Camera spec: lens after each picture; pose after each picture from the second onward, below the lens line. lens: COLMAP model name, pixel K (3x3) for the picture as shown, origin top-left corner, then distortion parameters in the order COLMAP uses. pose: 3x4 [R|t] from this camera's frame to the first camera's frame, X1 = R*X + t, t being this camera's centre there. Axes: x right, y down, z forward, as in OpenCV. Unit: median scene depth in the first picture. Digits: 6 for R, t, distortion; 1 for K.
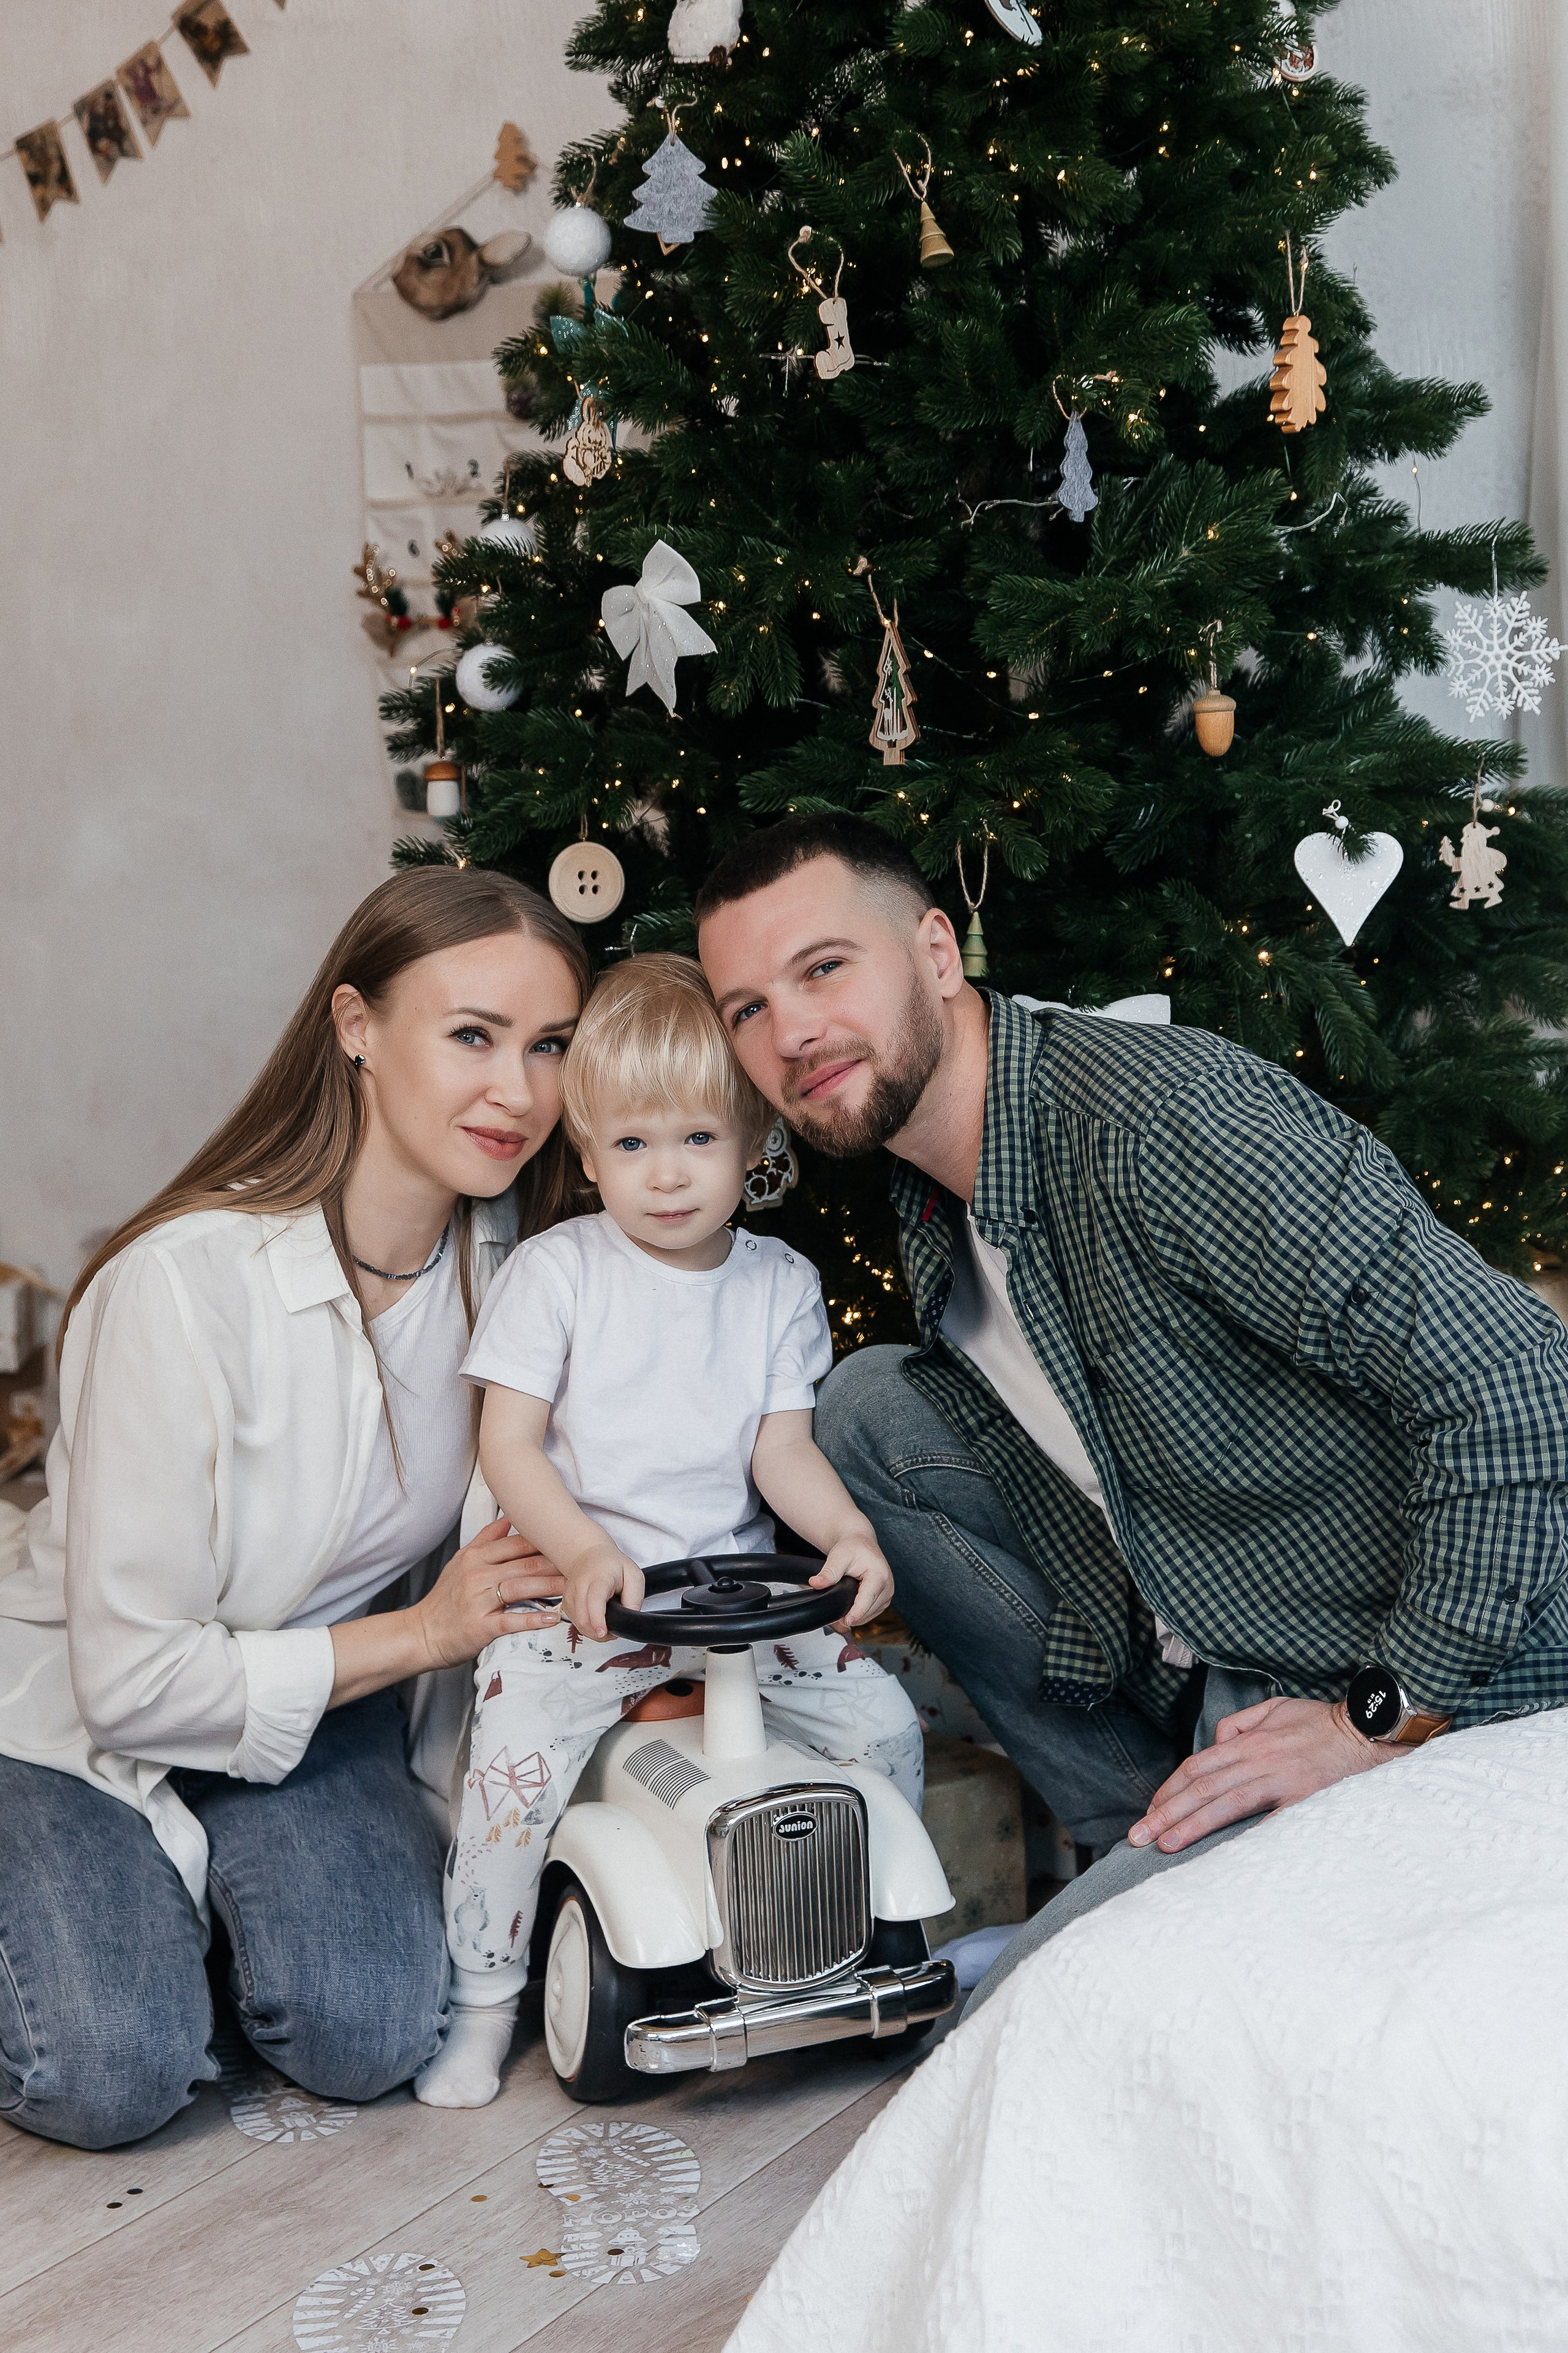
lens RADIAL K [[3466.2, 0, 956.8], [0, 3466.2, 1170.2], [0, 0, 1]] dist [-0.010382, 0.000000]
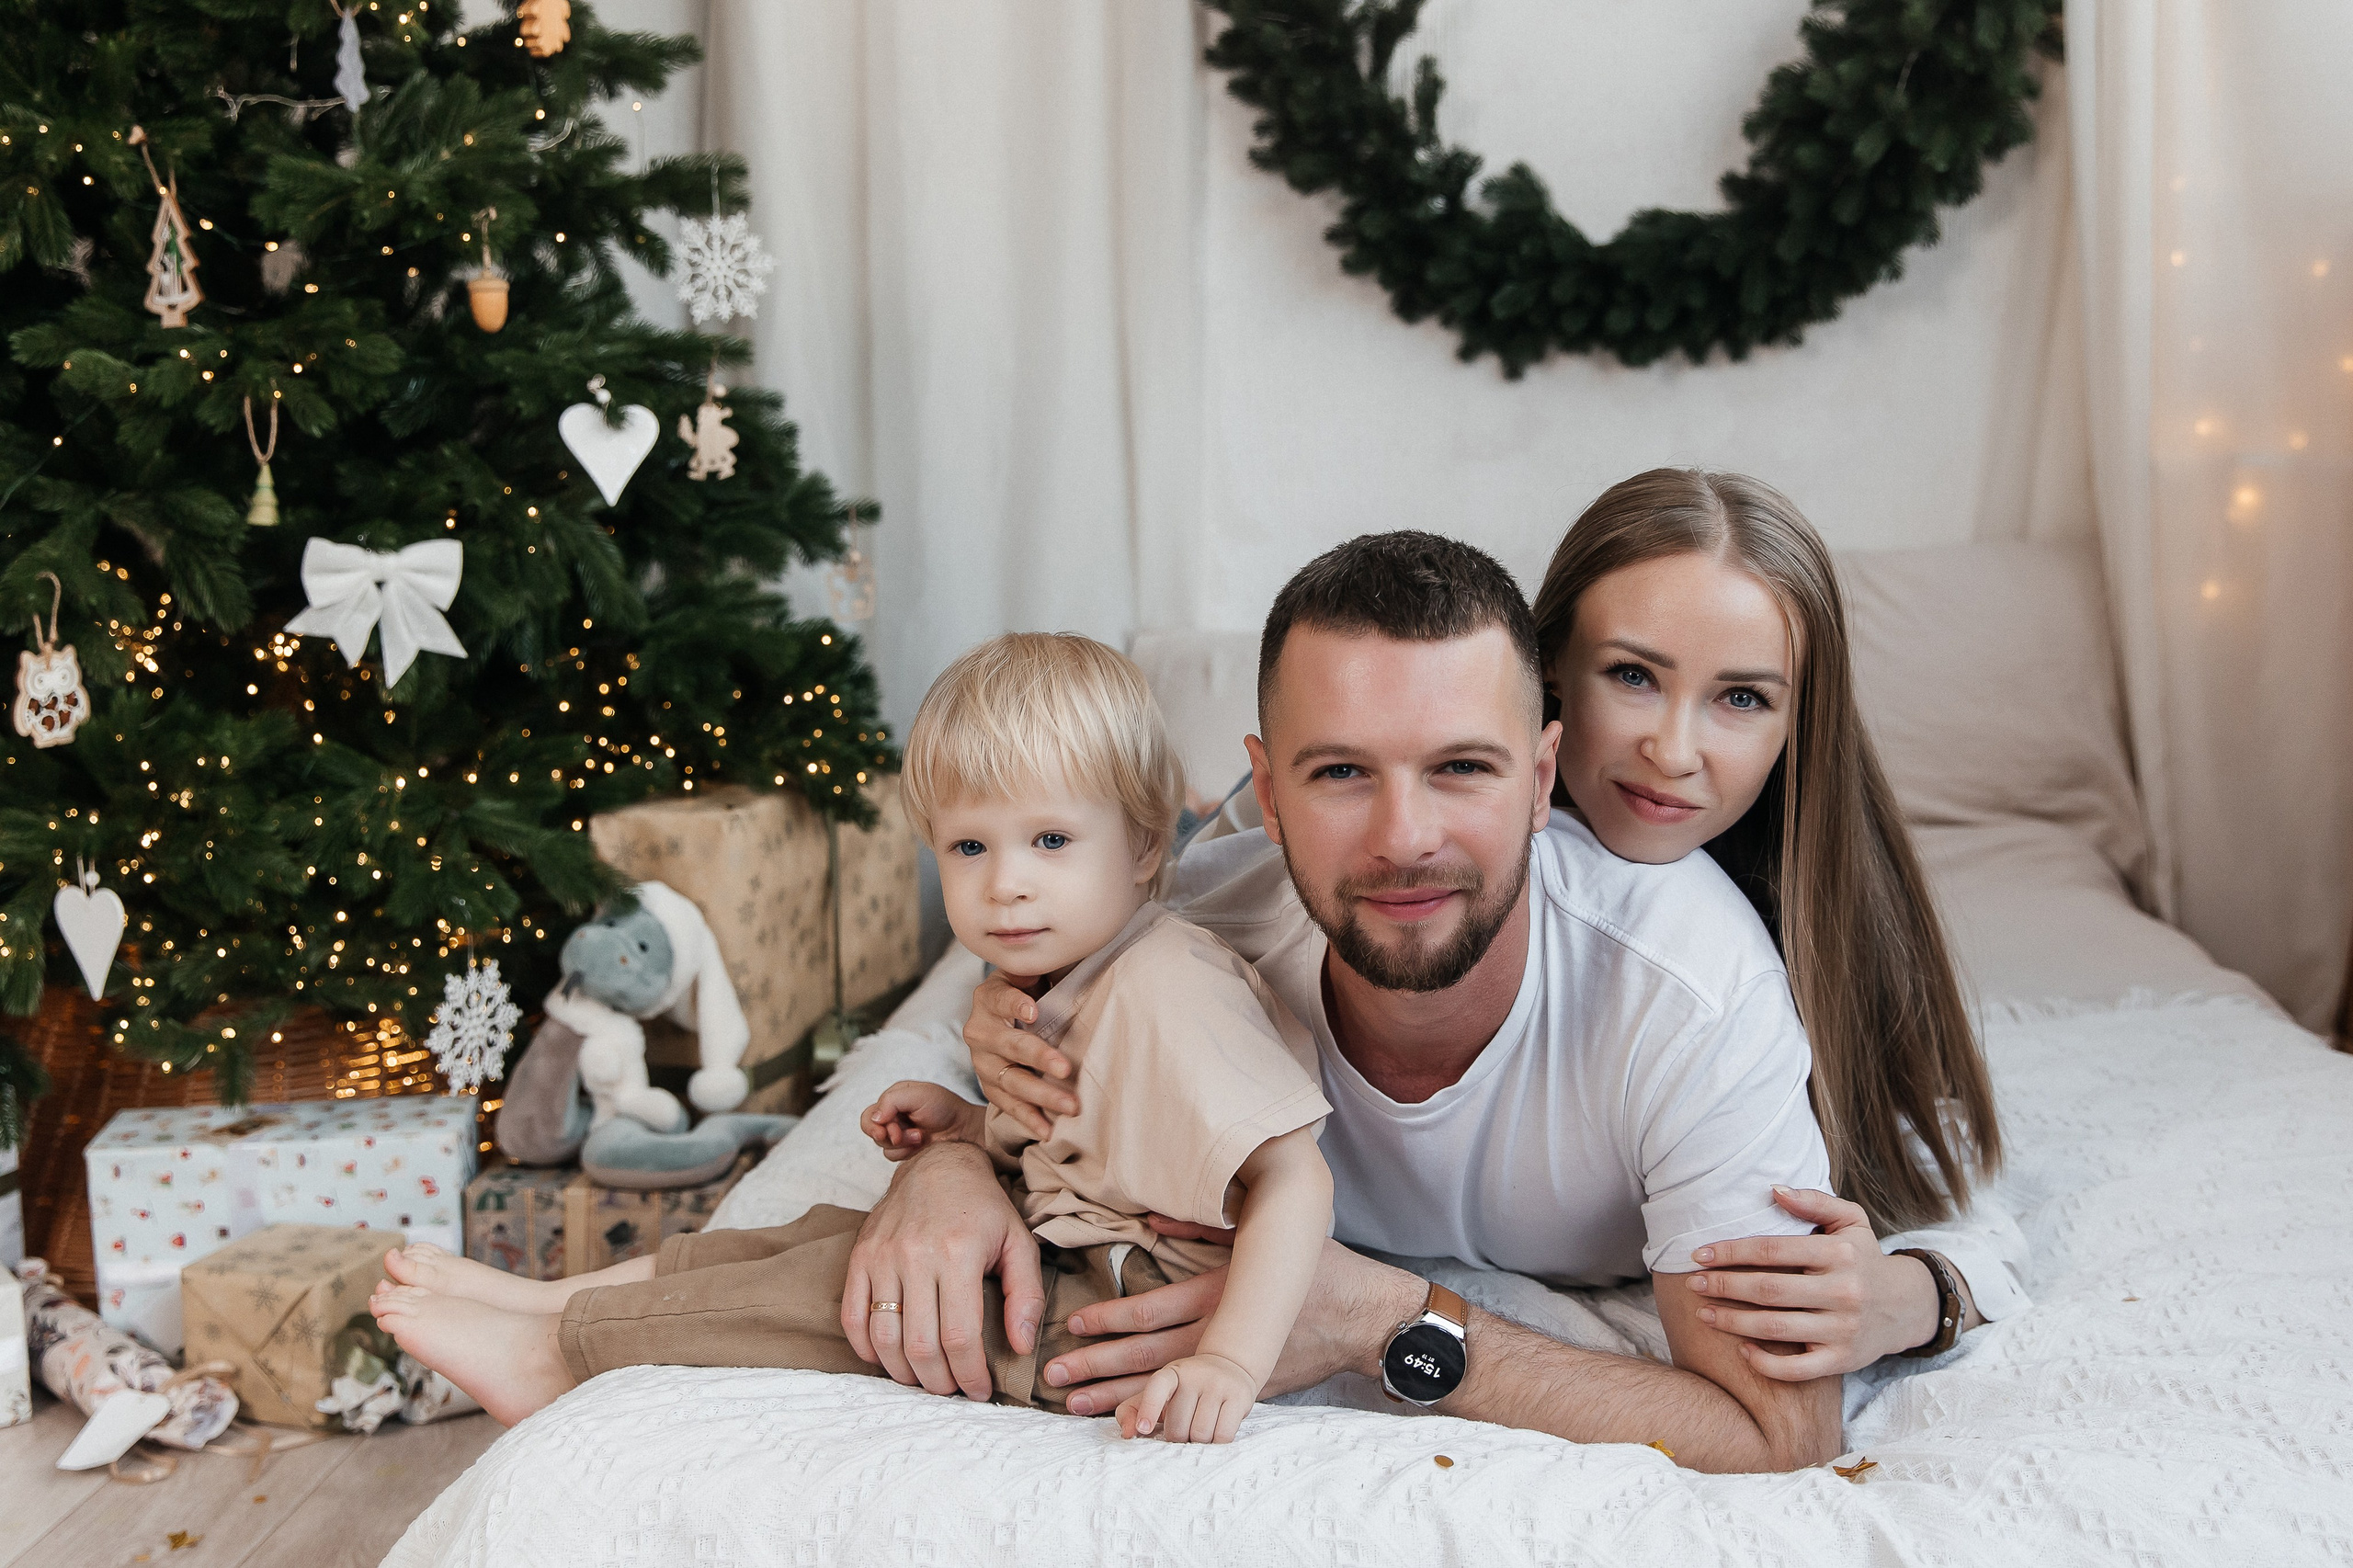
lens RADIAL K [[2450.4, 0, 1248.7], [0, 2450.4, 766.8], [0, 0, 1]] dist [0.001058, 0.000000]
pose [[0.901781, -0.024527, 0.431497, -0.047202], [0.018742, 0.999668, 0.017656, 0.011236], [-0.431787, -0.007835, 0.901941, 0.169624]]
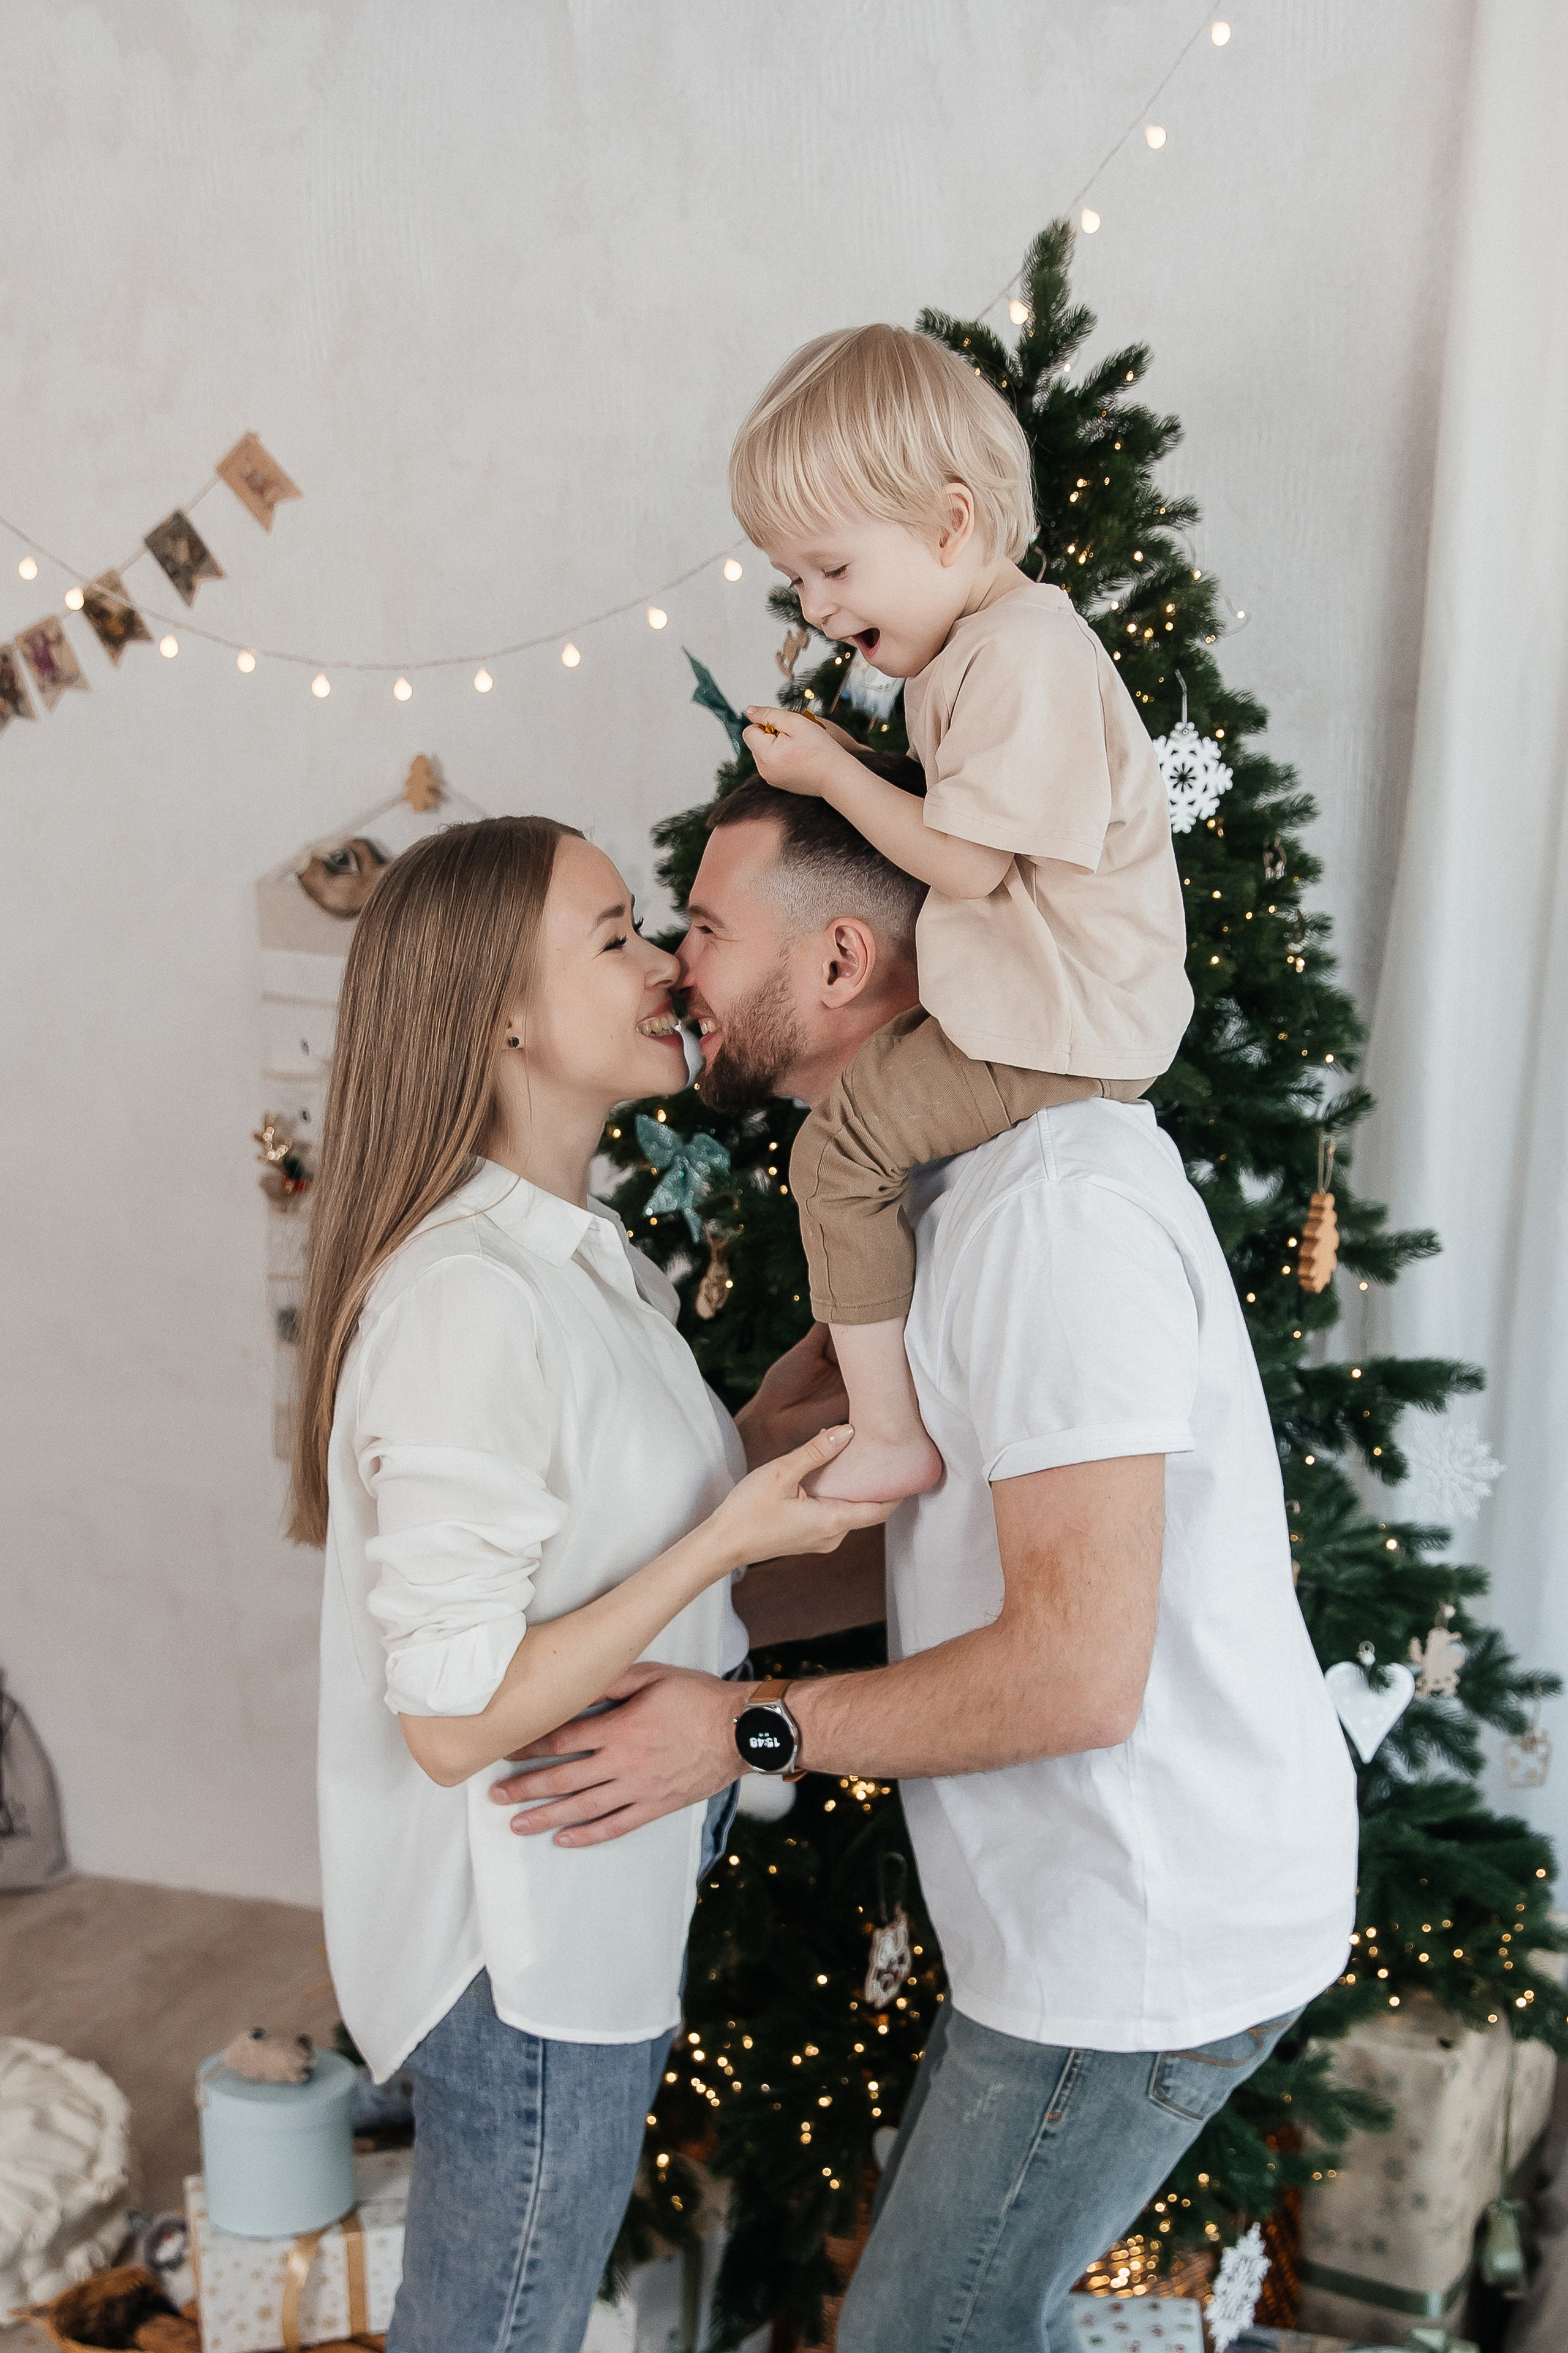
lens RADIAL K [[2705.9, 0, 873.2], [0, 2705.9, 1415.4], [0, 0, 1]] dist [-0.005957, 0.000000]
pose [[0.973921, 0.024299, 0.225581, -0.251918], [-0.045270, 0.995068, 0.088261, -0.245817], [-0.222324, -0.096172, 0.970218, 0.146033]]
